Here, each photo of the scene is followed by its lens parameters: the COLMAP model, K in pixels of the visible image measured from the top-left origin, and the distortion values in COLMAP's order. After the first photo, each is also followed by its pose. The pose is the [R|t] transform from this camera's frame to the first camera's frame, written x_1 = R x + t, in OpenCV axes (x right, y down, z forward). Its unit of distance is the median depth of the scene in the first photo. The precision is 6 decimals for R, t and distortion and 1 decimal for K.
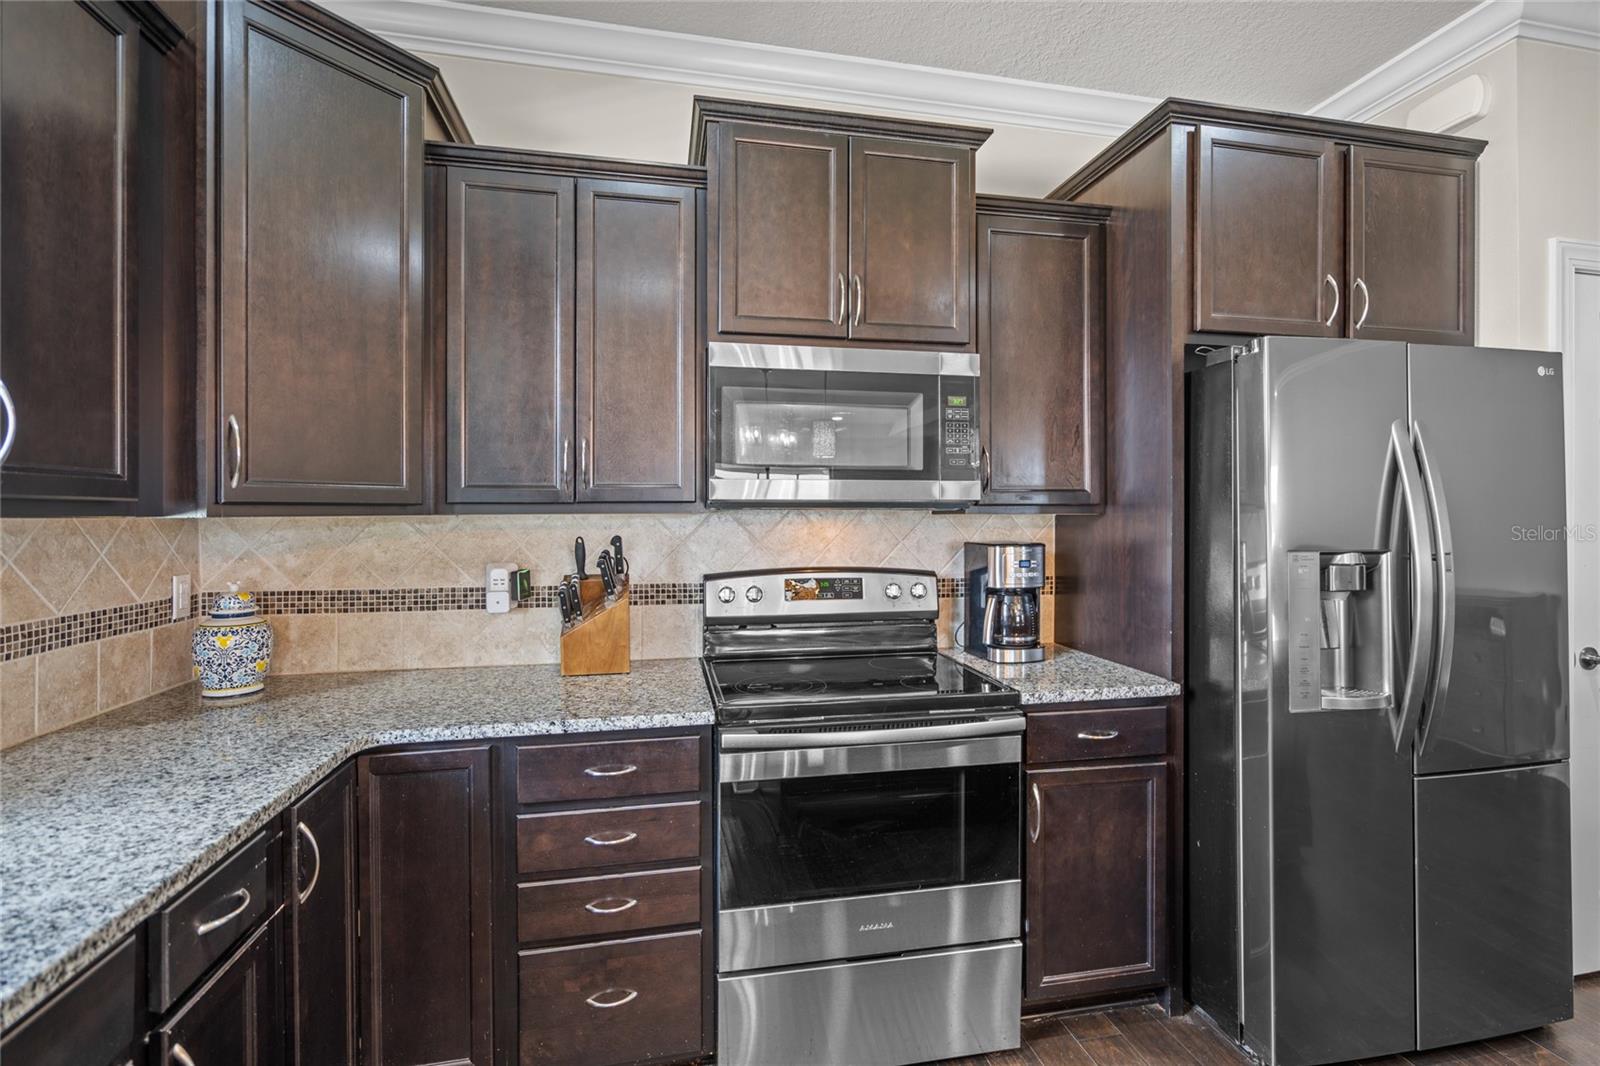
lens RADIAL K [[731.6, 0, 803.7], [0, 731.6, 511.5], [0, 0, 1]] dist [-0.002355, 0.002005]
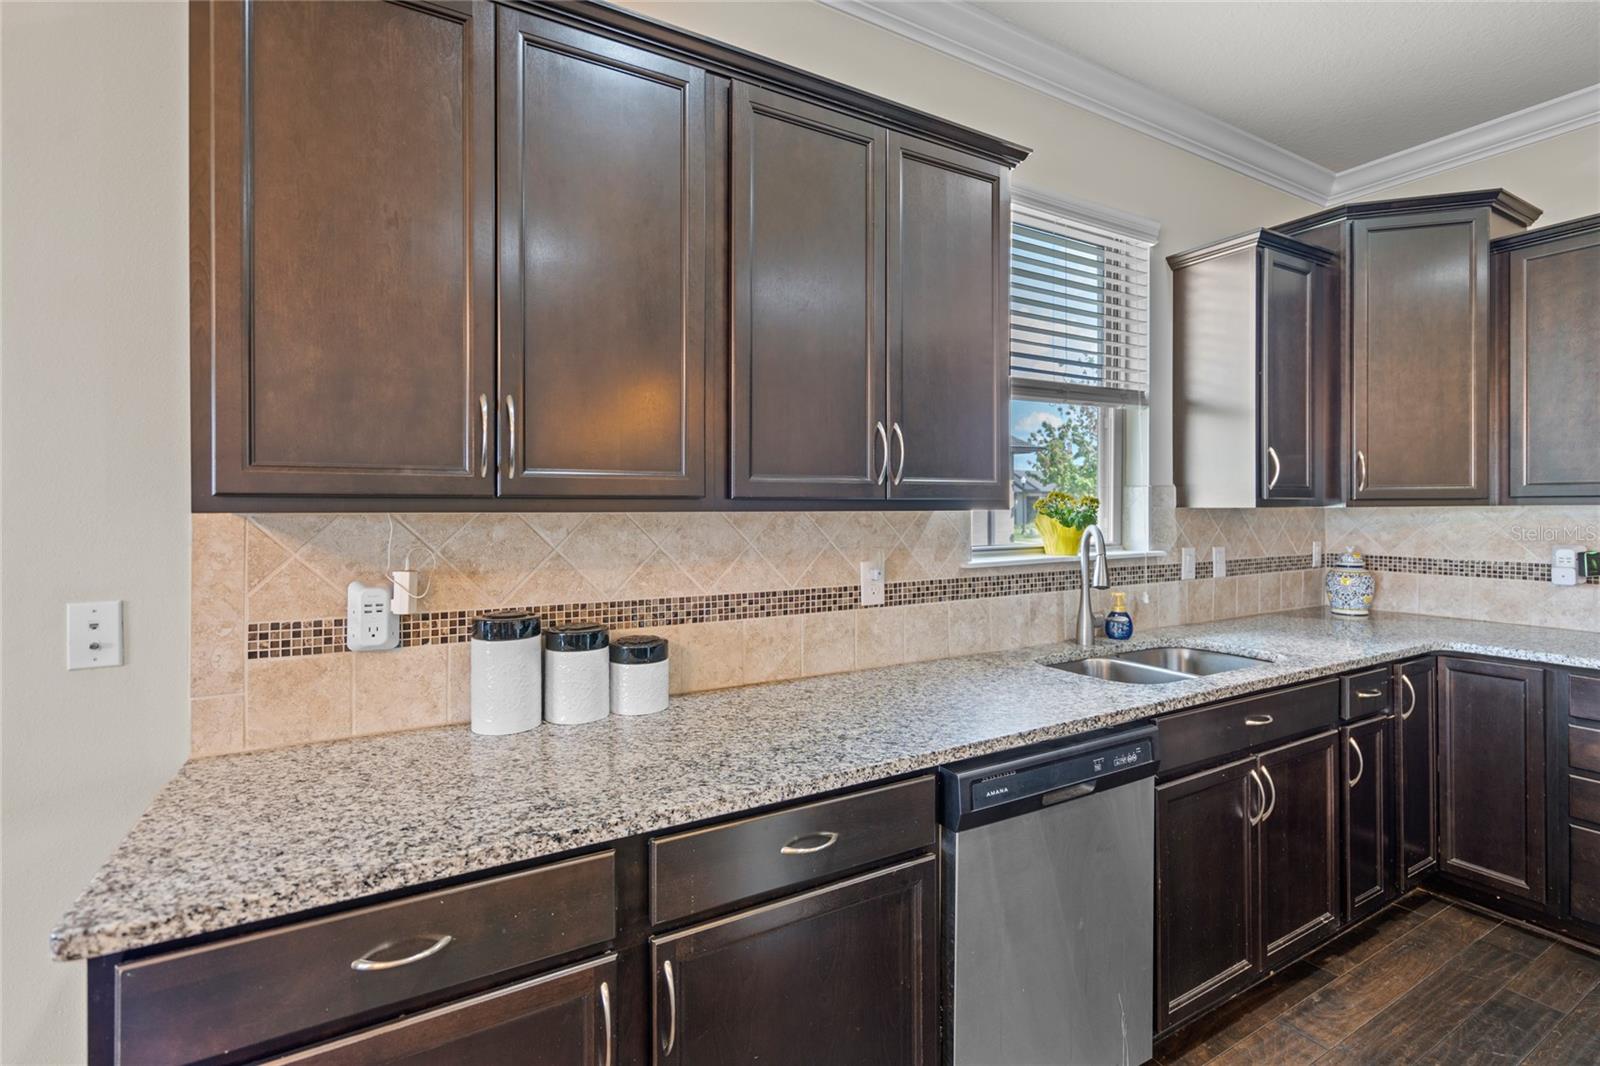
lens RADIAL K [[731.6, 0, 803.7], [0, 731.6, 511.5], [0, 0, 1]] dist [-0.002355, 0.002005]
pose [[0.319178, 0.006031, -0.947676, 0.362837], [0.005643, 0.999950, 0.008265, -0.002992], [0.947678, -0.007986, 0.319127, -0.645883]]
